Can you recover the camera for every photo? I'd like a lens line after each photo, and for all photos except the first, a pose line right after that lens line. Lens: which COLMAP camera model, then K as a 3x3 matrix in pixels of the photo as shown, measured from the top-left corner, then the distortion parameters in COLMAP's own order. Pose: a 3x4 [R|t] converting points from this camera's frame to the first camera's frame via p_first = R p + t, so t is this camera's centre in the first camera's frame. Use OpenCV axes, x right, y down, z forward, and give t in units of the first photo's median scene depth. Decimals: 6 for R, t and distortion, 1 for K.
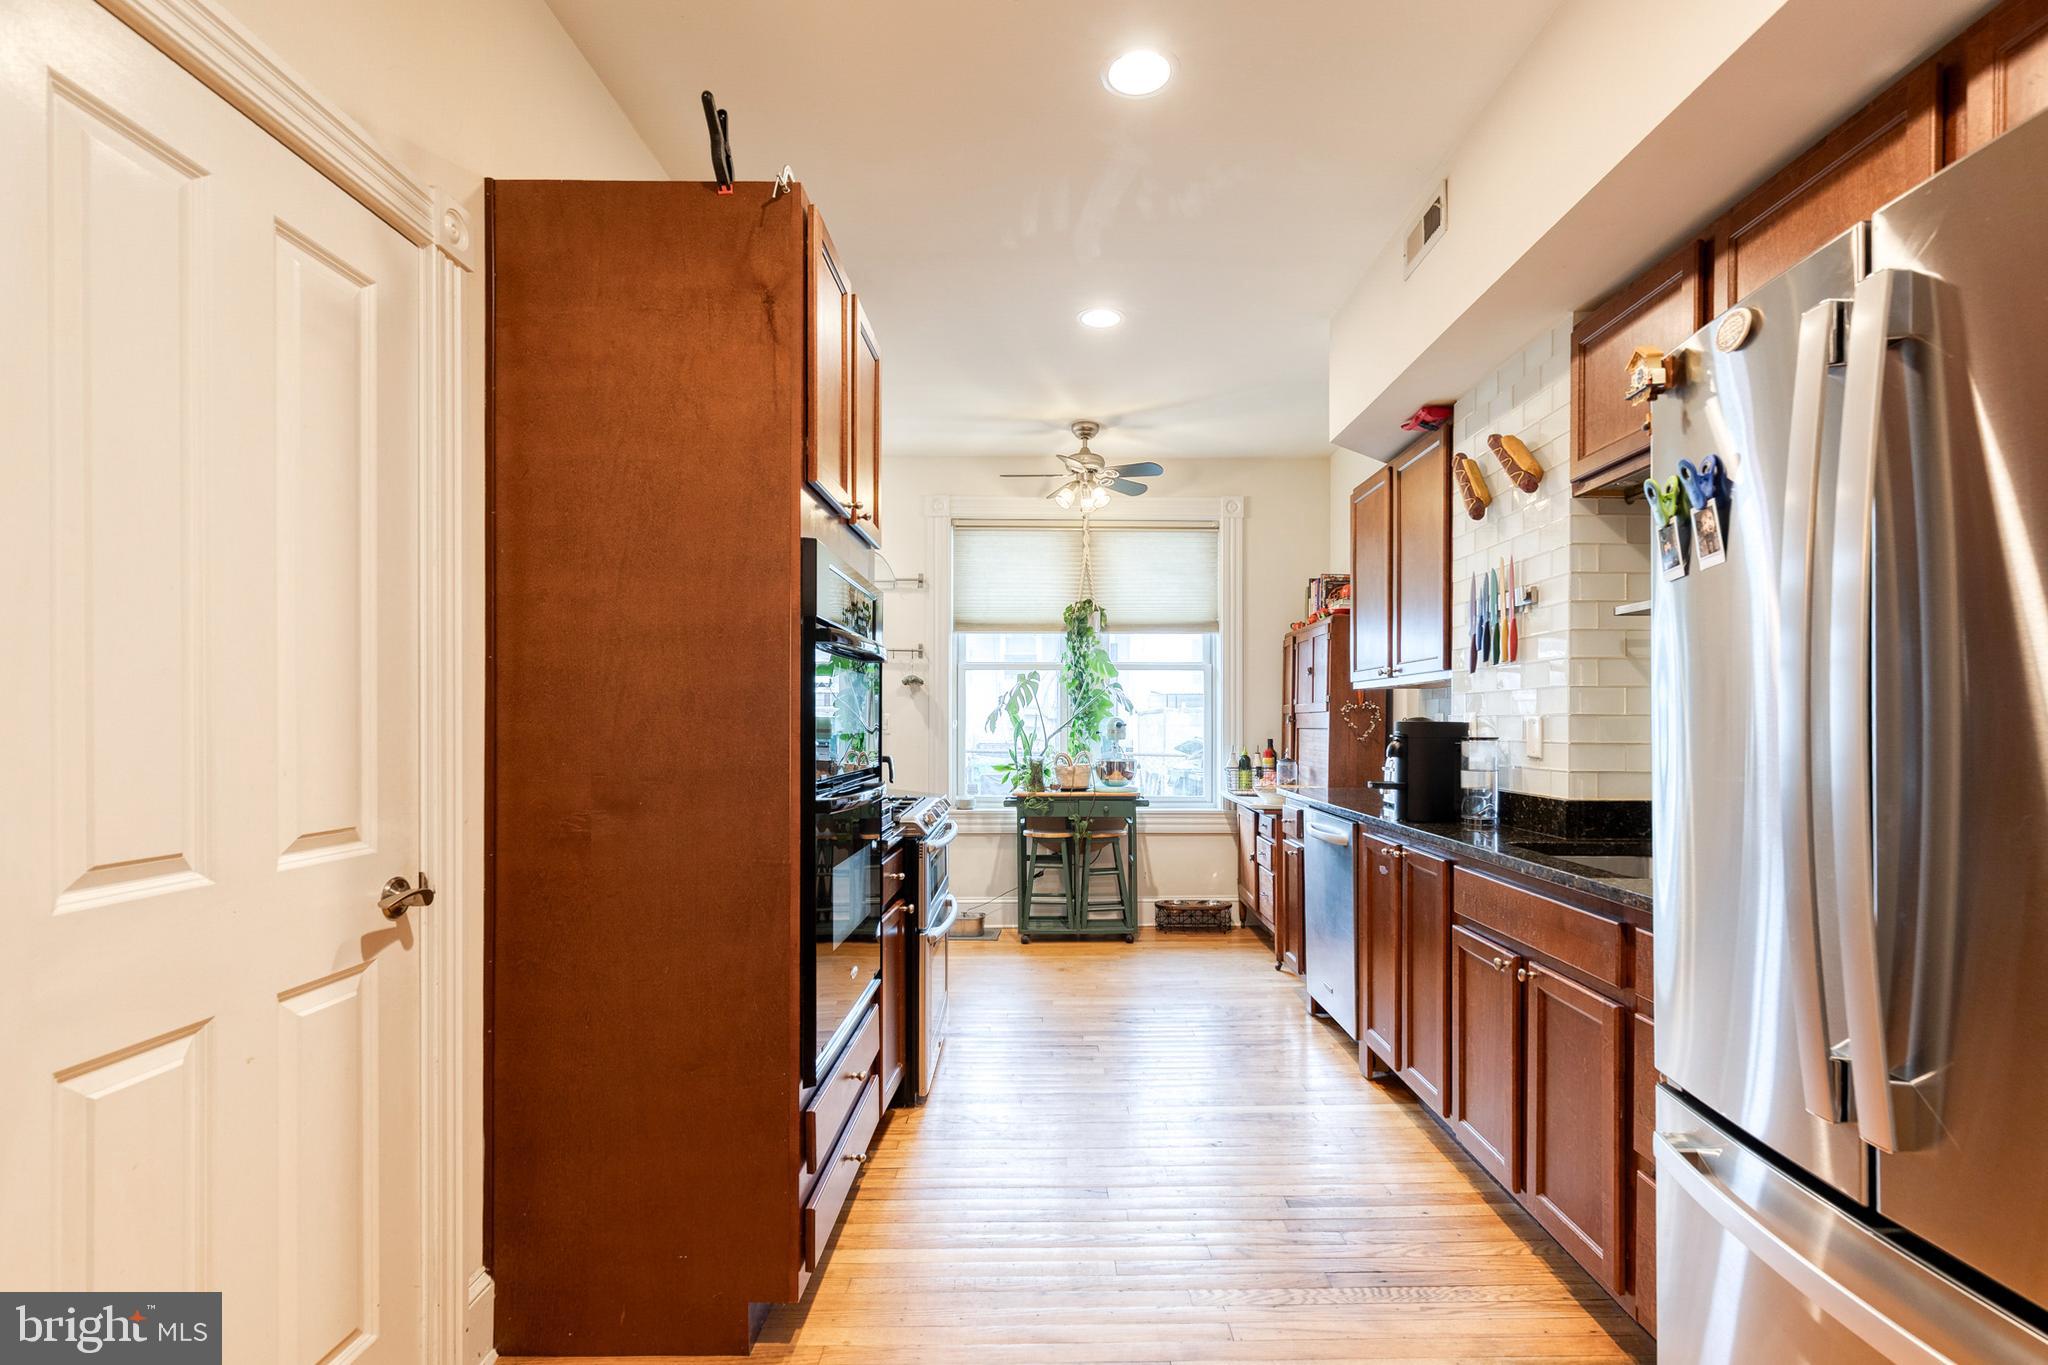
lens RADIAL K [[917.5, 0, 1034.2], [0, 917.5, 718.0], [0, 0, 1]] dist [0.003217, -0.000231]
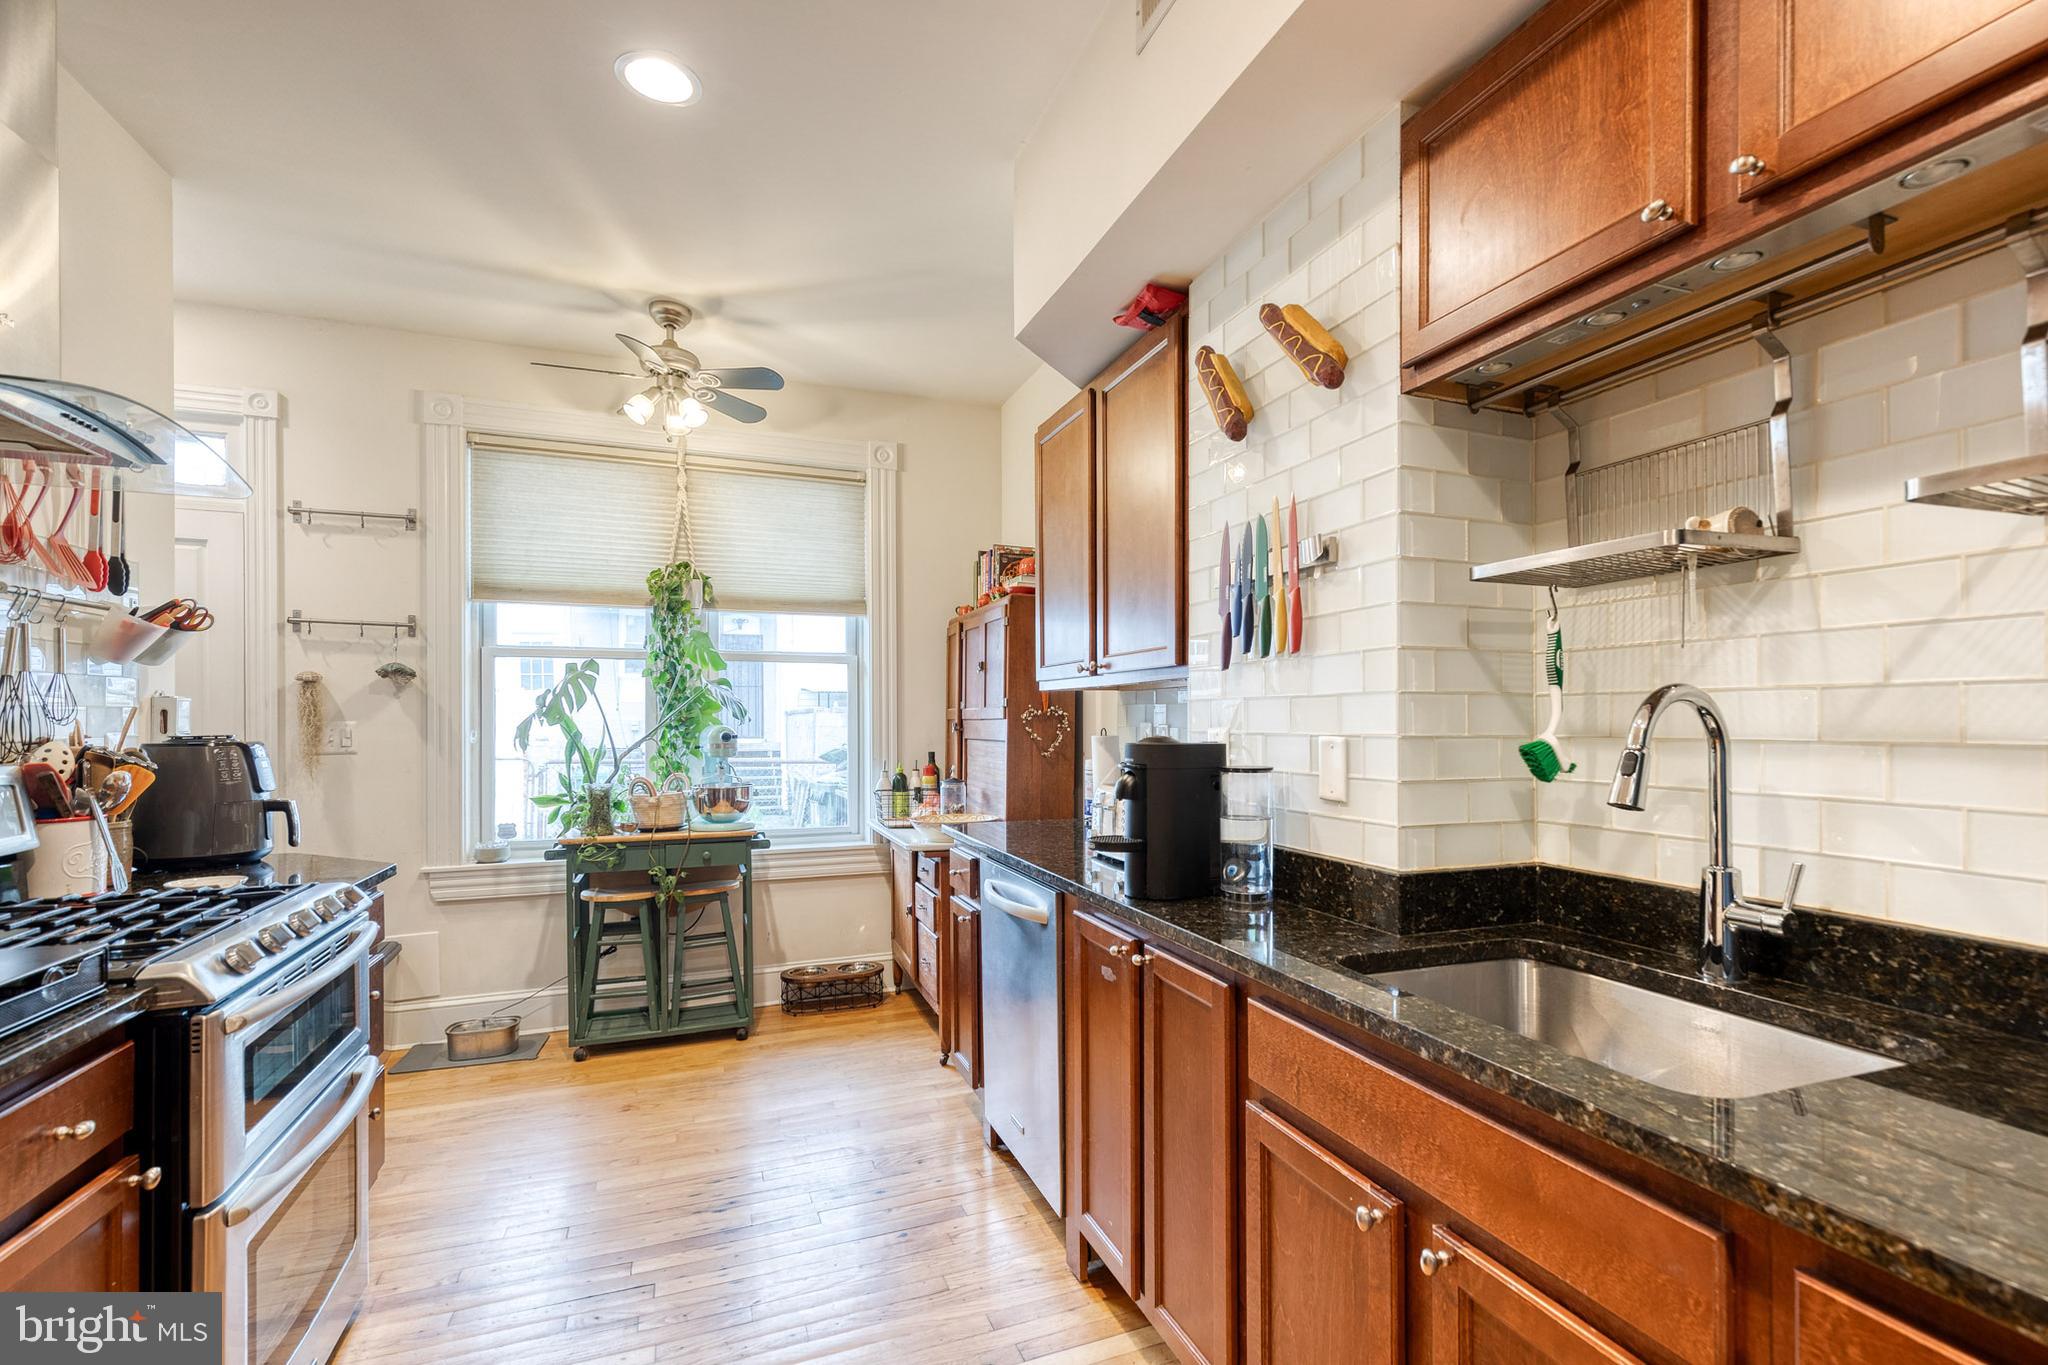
lens RADIAL K [[937.2, 0, 1057.3], [0, 937.2, 721.3], [0, 0, 1]] dist [0.007158, -0.001475]
pose [[0.925546, -0.005058, 0.378601, 0.062039], [0.002863, 0.999976, 0.006361, -0.009805], [-0.378624, -0.004804, 0.925538, 0.252830]]
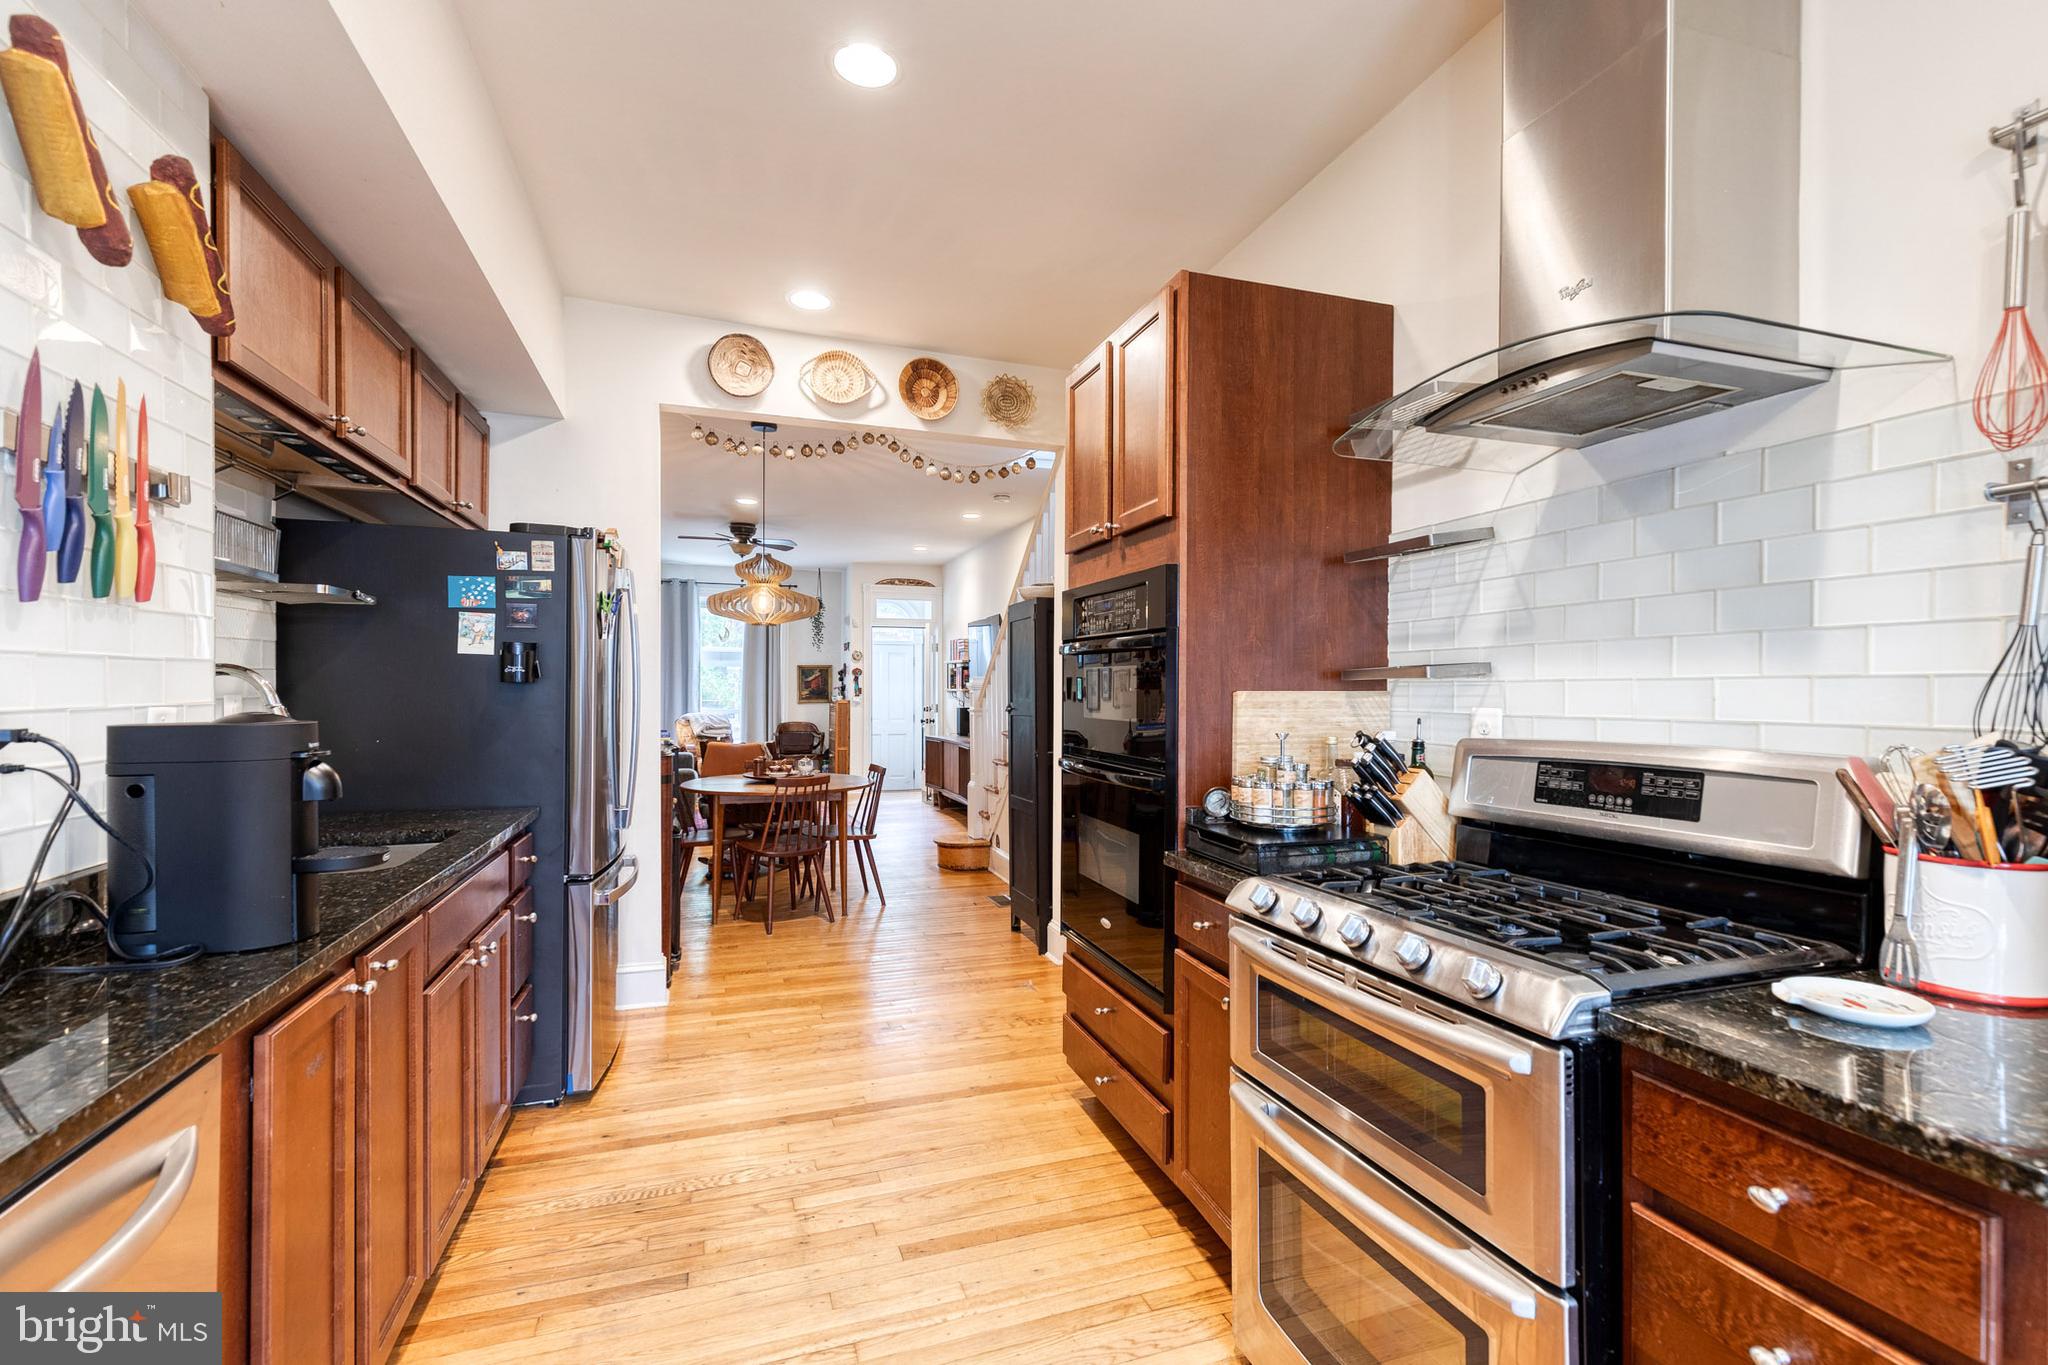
lens RADIAL K [[889.8, 0, 1021.4], [0, 889.8, 699.4], [0, 0, 1]] dist [0.009636, -0.000256]
pose [[-0.944350, -0.001348, -0.328941, 0.127991], [-0.003238, 0.999981, 0.005200, -0.007094], [0.328928, 0.005976, -0.944336, 0.941651]]
